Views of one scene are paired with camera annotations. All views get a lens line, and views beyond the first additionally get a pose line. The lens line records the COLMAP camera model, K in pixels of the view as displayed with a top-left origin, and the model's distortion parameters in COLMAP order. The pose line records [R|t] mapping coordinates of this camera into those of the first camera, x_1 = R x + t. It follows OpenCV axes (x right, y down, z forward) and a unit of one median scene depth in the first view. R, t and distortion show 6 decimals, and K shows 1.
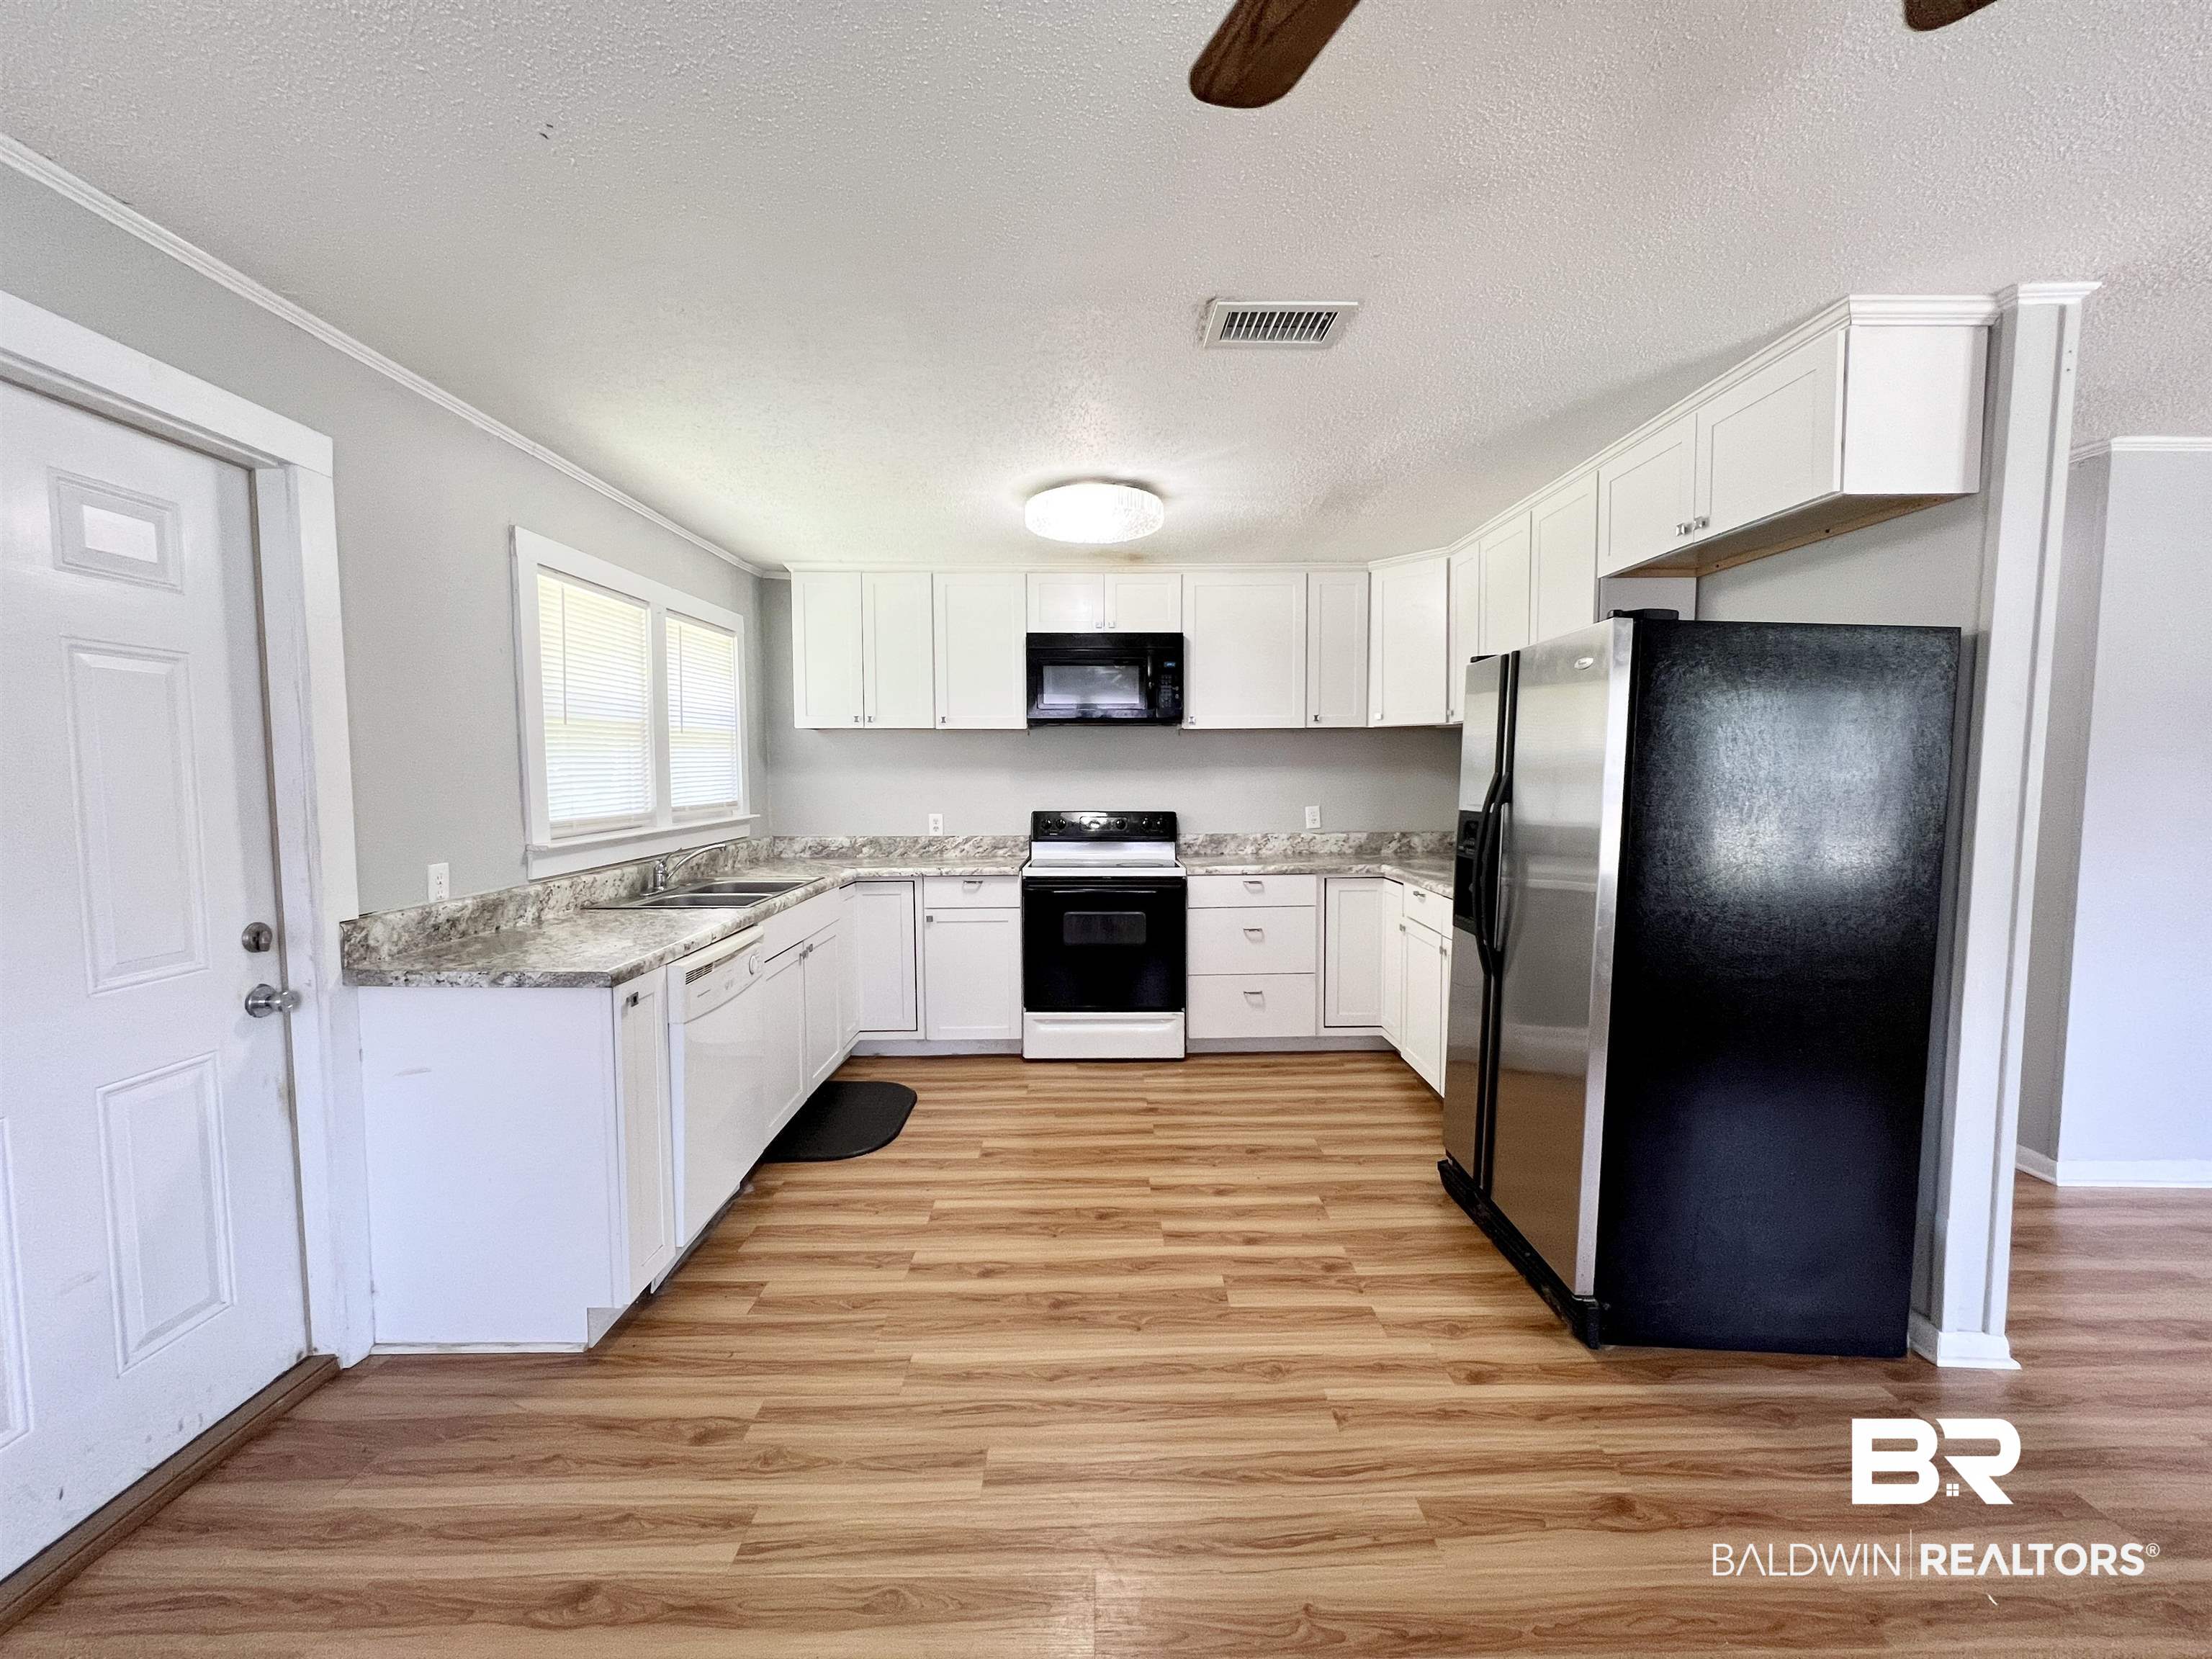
lens RADIAL K [[883.7, 0, 1099.8], [0, 883.7, 825.0], [0, 0, 1]] dist [-0.002884, 0.000539]
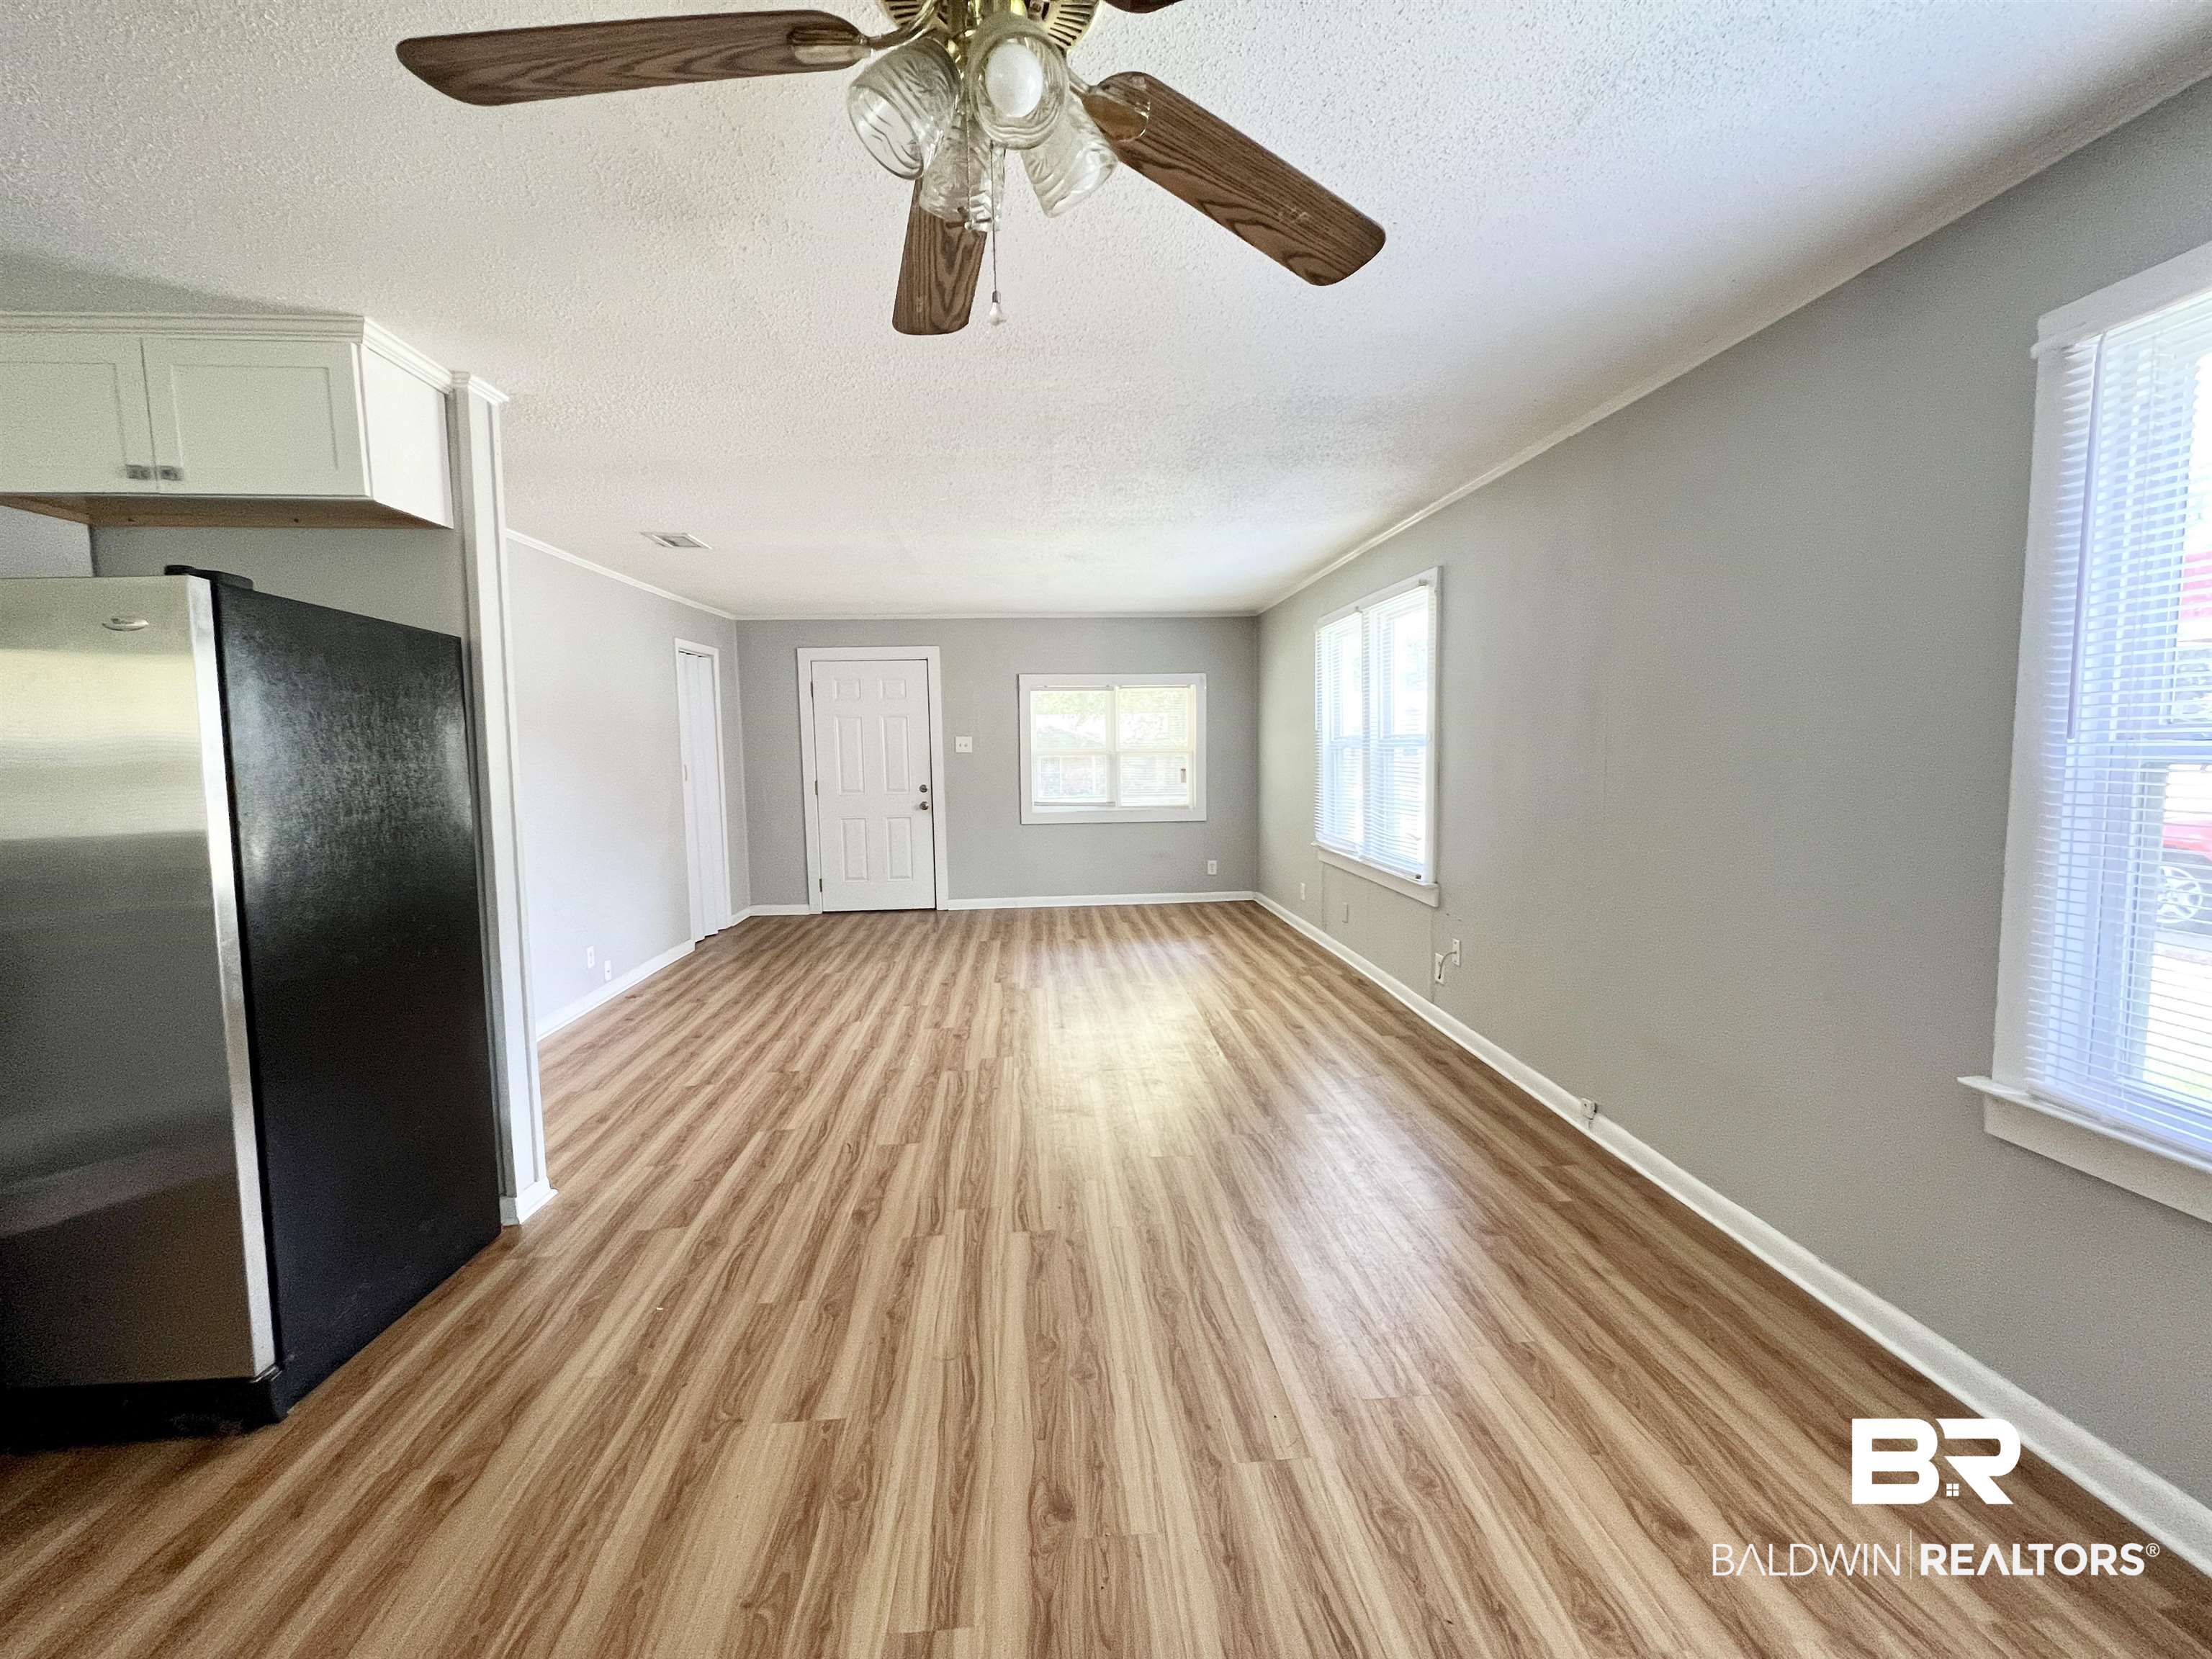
lens RADIAL K [[883.7, 0, 1099.8], [0, 883.7, 825.0], [0, 0, 1]] dist [-0.002884, 0.000539]
pose [[-0.074513, -0.087329, 0.993389, -0.191639], [0.081305, 0.992310, 0.093333, -0.003503], [-0.993900, 0.087722, -0.066840, 0.123968]]
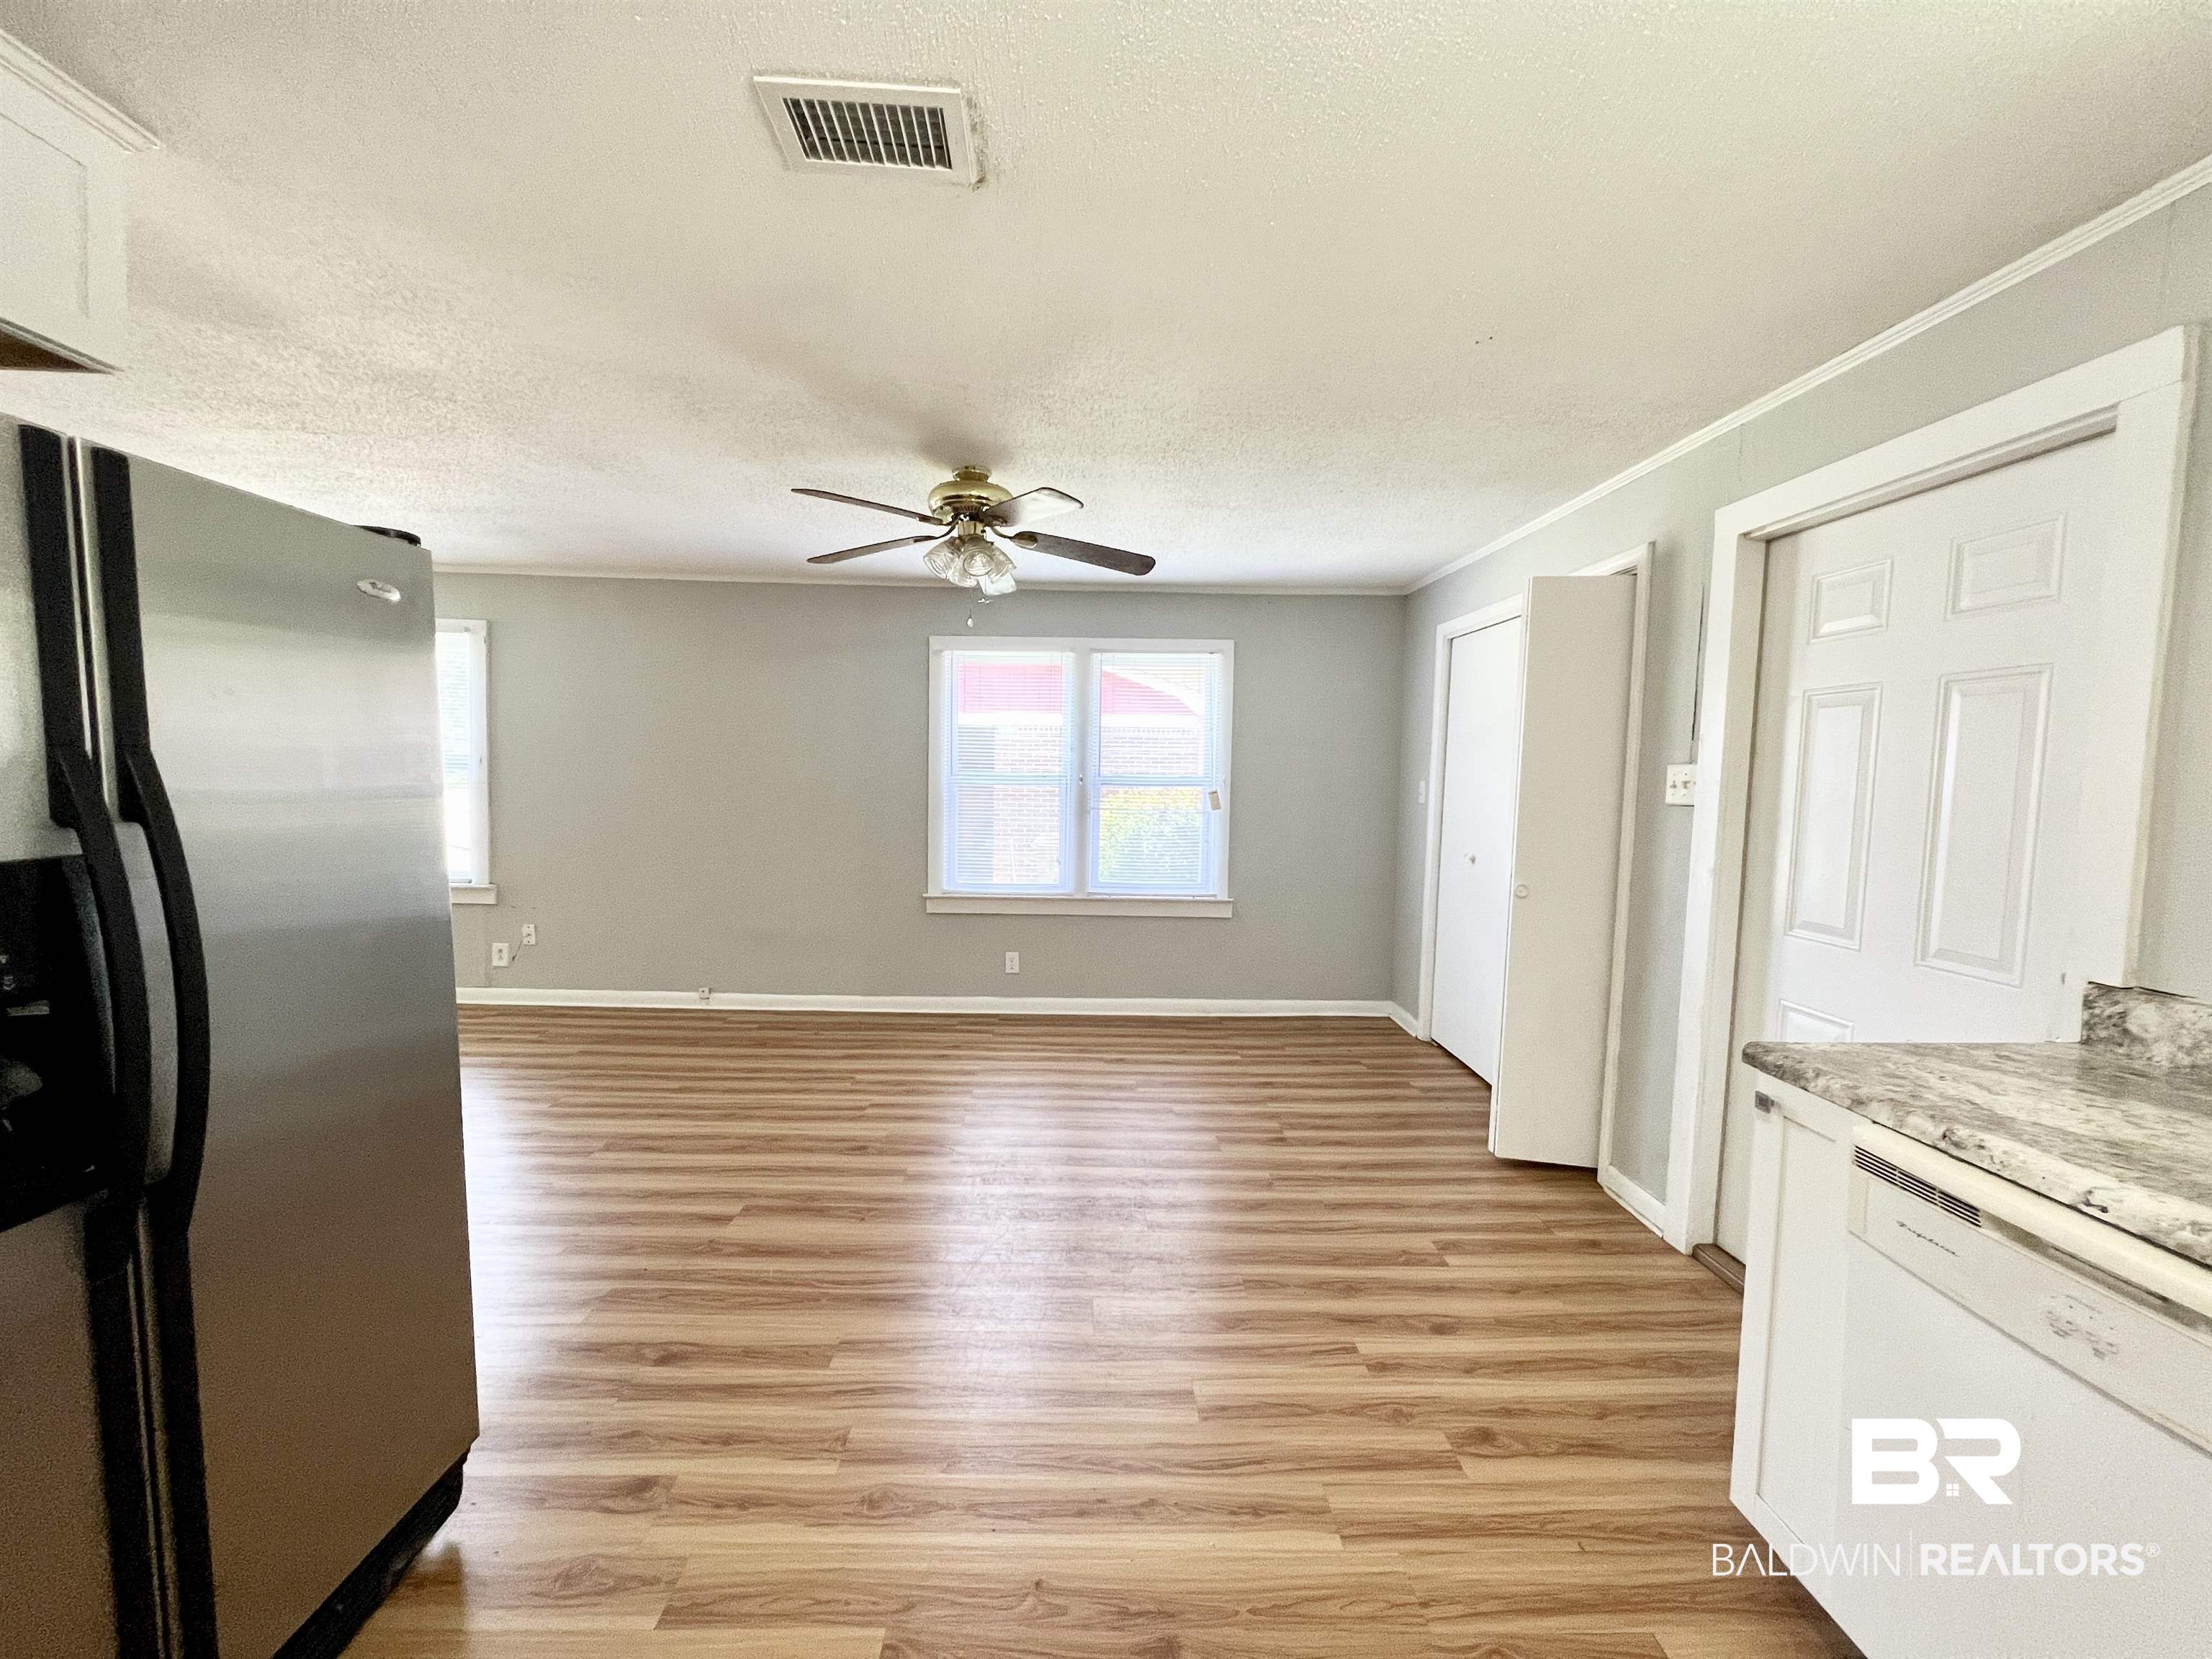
lens RADIAL K [[883.7, 0, 1099.8], [0, 883.7, 825.0], [0, 0, 1]] dist [-0.002884, 0.000539]
pose [[-0.999658, -0.016218, -0.020528, 0.012517], [-0.018556, 0.992680, 0.119338, -0.060915], [0.018442, 0.119678, -0.992641, 1.041344]]
